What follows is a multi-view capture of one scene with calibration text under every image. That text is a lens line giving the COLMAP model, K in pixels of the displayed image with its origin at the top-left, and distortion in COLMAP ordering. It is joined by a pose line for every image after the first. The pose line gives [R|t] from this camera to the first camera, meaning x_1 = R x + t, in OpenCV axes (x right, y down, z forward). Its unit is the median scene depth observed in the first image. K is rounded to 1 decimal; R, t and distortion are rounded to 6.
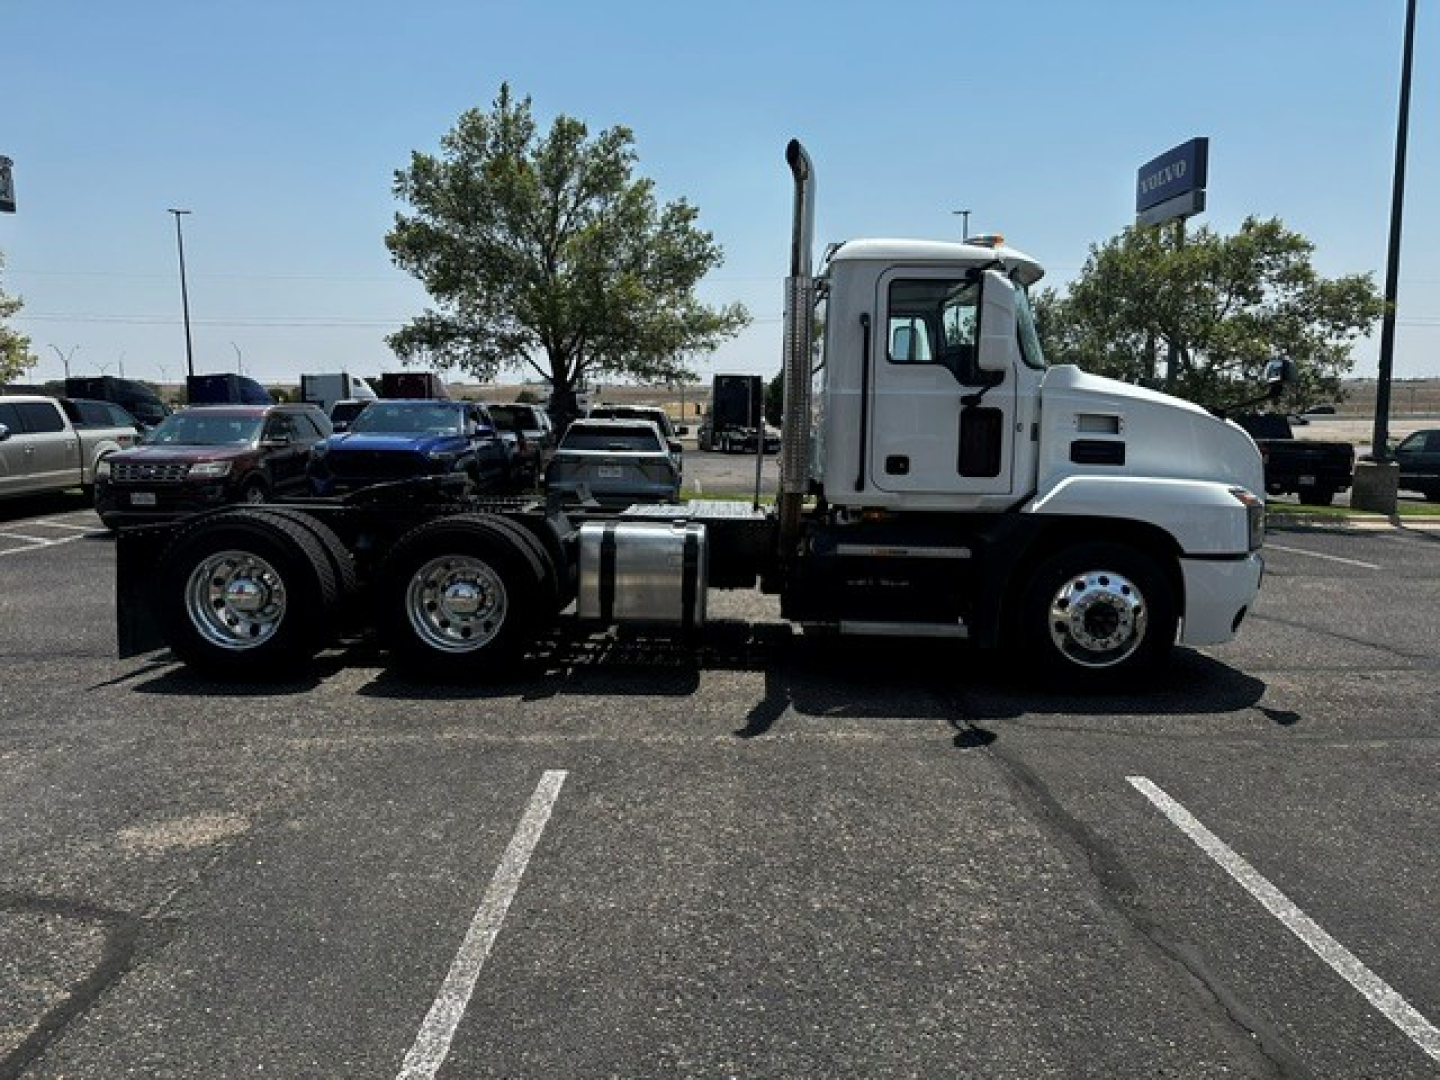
lens RADIAL K [[1010.5, 0, 720.0], [0, 1010.5, 540.0], [0, 0, 1]] dist [0.017482, 0.000713]
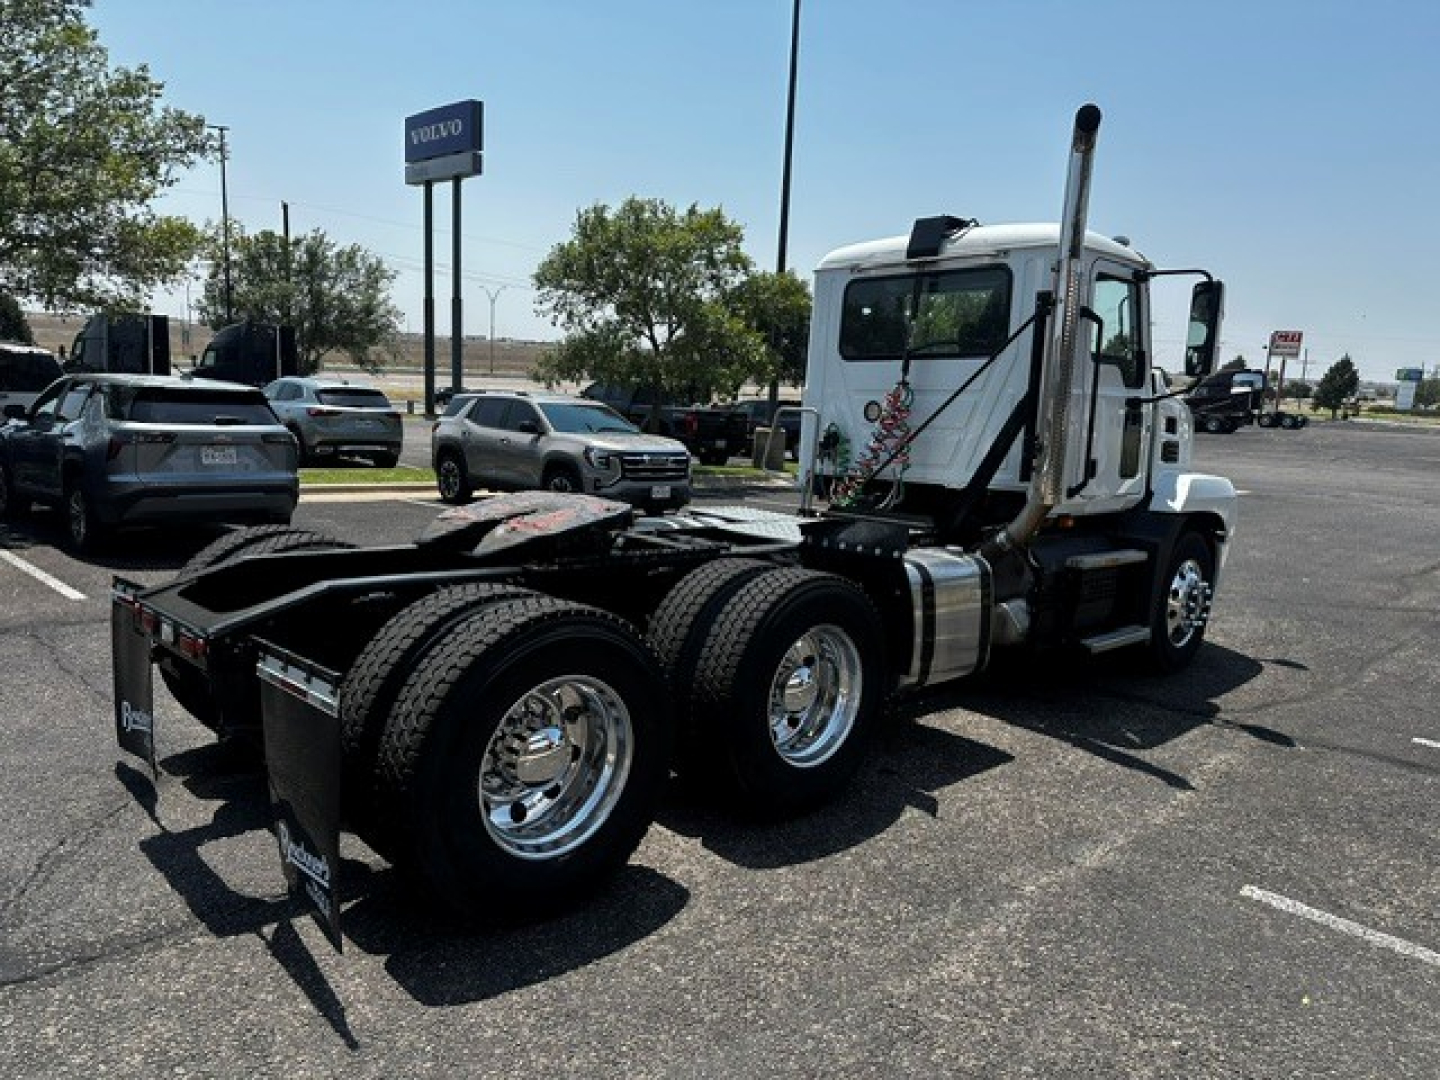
lens RADIAL K [[1037.5, 0, 720.0], [0, 1037.5, 540.0], [0, 0, 1]] dist [0.002325, -0.001638]
pose [[0.719115, -0.076519, 0.690666, -0.358992], [0.044960, 0.996960, 0.063641, -0.040108], [-0.693436, -0.014713, 0.720368, 0.255867]]
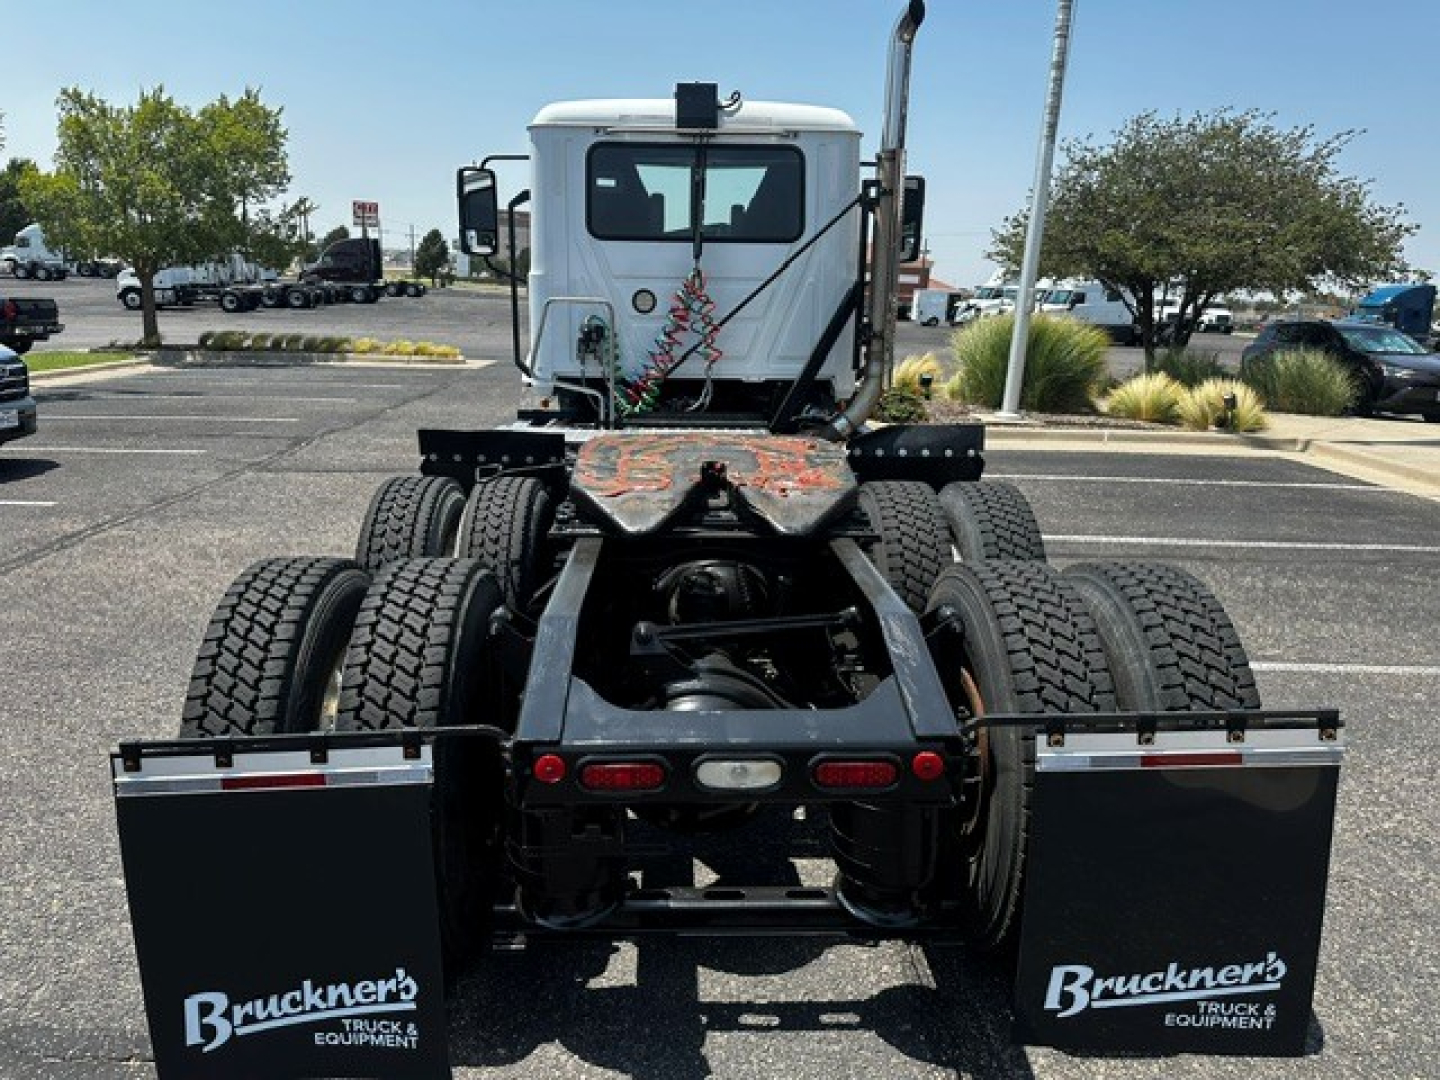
lens RADIAL K [[1010.5, 0, 720.0], [0, 1010.5, 540.0], [0, 0, 1]] dist [0.017482, 0.000713]
pose [[-0.057901, -0.243838, 0.968086, -0.407183], [0.083762, 0.965107, 0.248098, -0.073607], [-0.994802, 0.095454, -0.035456, 0.563259]]
